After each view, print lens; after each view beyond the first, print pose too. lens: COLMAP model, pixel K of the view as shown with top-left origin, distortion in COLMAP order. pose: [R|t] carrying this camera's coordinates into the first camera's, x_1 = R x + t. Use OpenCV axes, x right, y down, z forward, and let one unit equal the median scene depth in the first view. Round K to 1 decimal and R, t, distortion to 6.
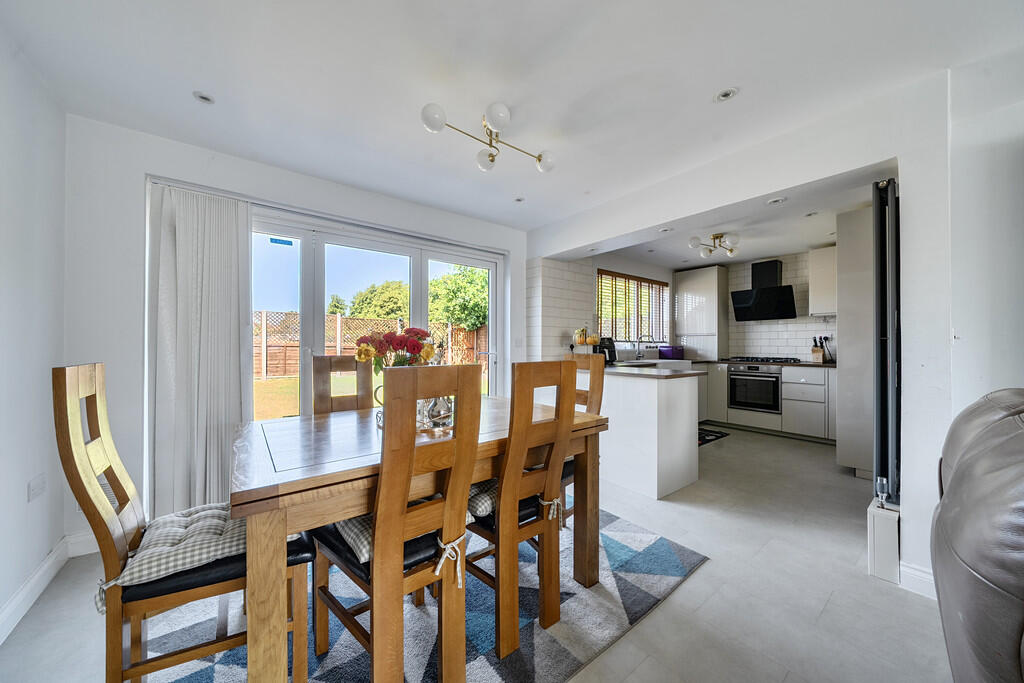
lens RADIAL K [[352.7, 0, 524.4], [0, 352.7, 342.6], [0, 0, 1]] dist [0.000022, 0.000019]
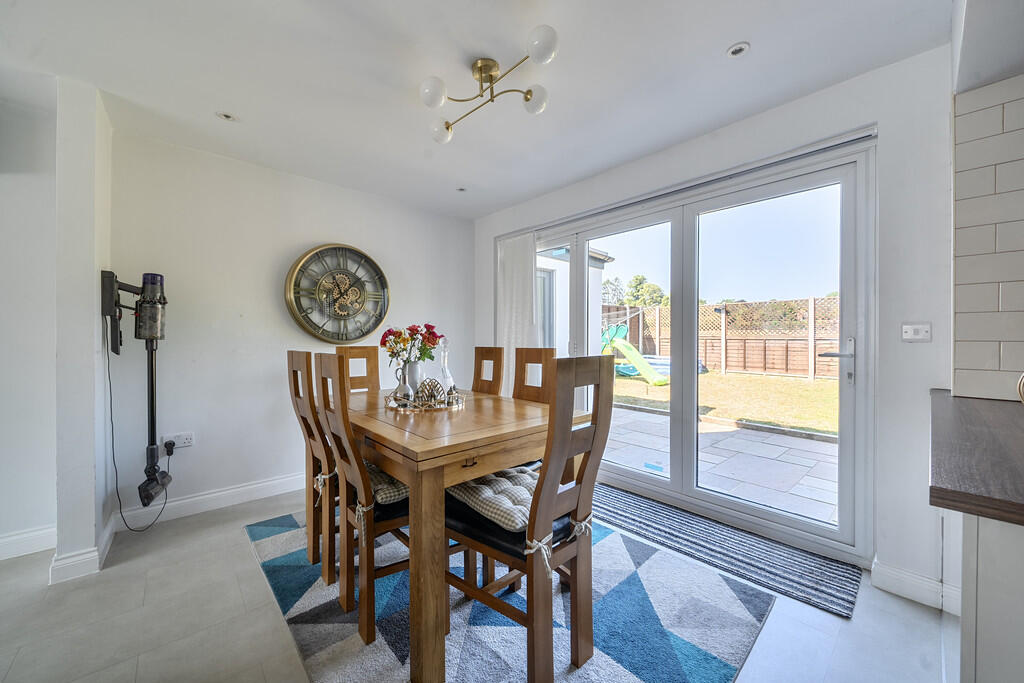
lens RADIAL K [[376.7, 0, 484.7], [0, 376.7, 341.3], [0, 0, 1]] dist [0.000023, -0.000001]
pose [[0.027991, 0.007466, -0.999580, 0.347775], [0.006765, 0.999948, 0.007659, 0.003216], [0.999585, -0.006977, 0.027939, 0.419933]]
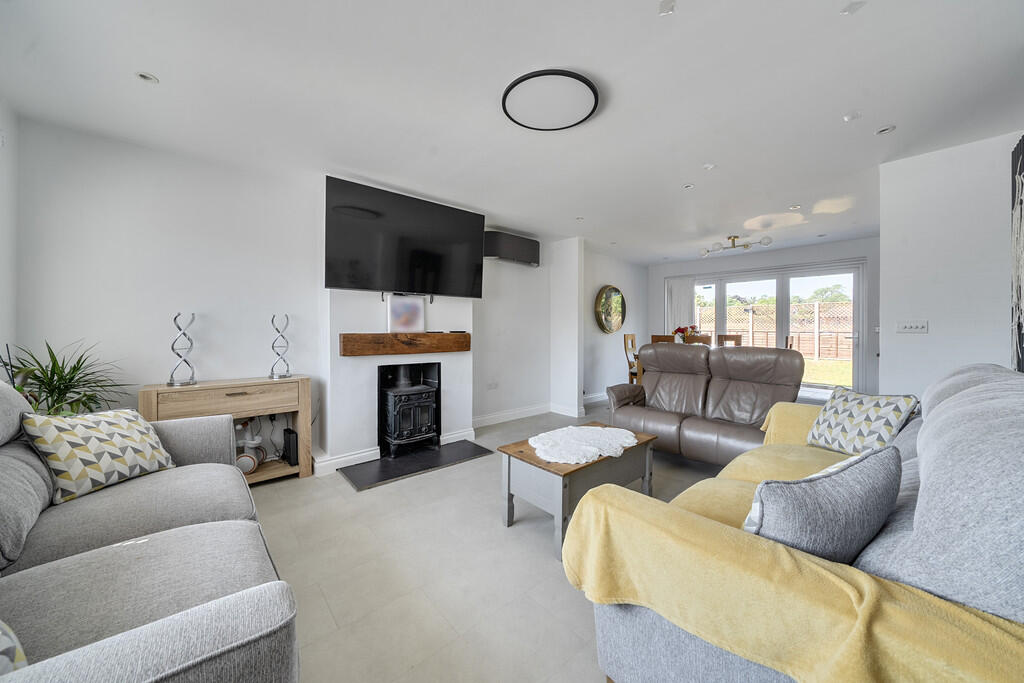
lens RADIAL K [[349.3, 0, 508.4], [0, 349.3, 330.5], [0, 0, 1]] dist [0.000143, 0.000004]
pose [[0.044800, 0.001875, -0.998994, 0.951032], [0.002814, 0.999994, 0.002003, -0.002969], [0.998992, -0.002901, 0.044794, -0.263099]]
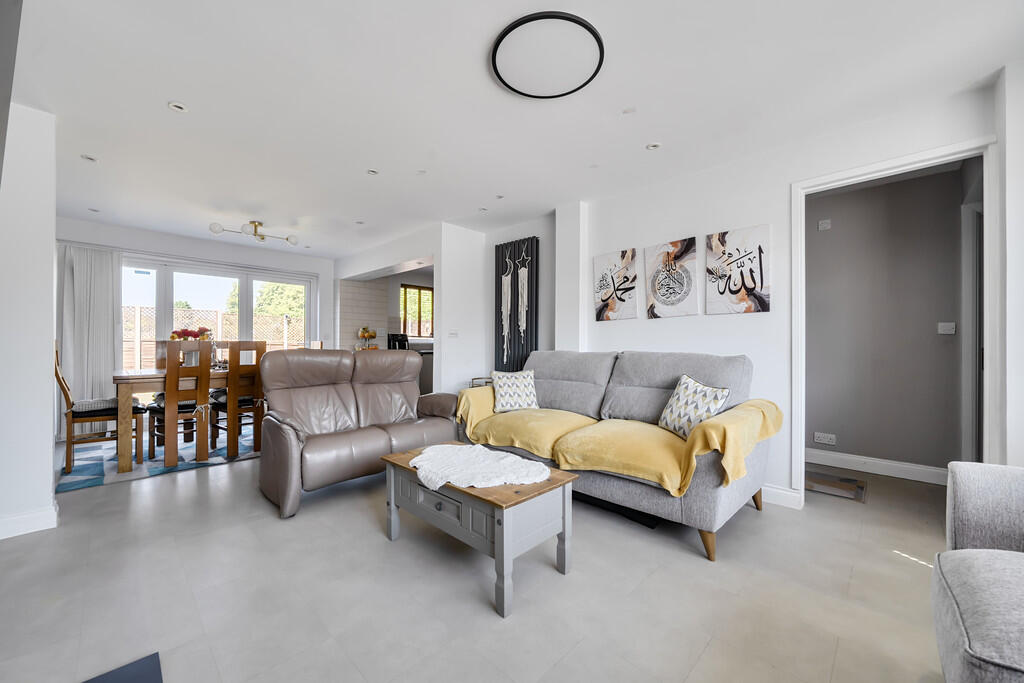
lens RADIAL K [[392.8, 0, 512.0], [0, 392.8, 341.5], [0, 0, 1]] dist [-0.001181, -0.000159]
pose [[0.992758, 0.004101, 0.120062, 0.460609], [-0.004218, 0.999991, 0.000723, 0.013072], [-0.120058, -0.001224, 0.992766, -0.585073]]
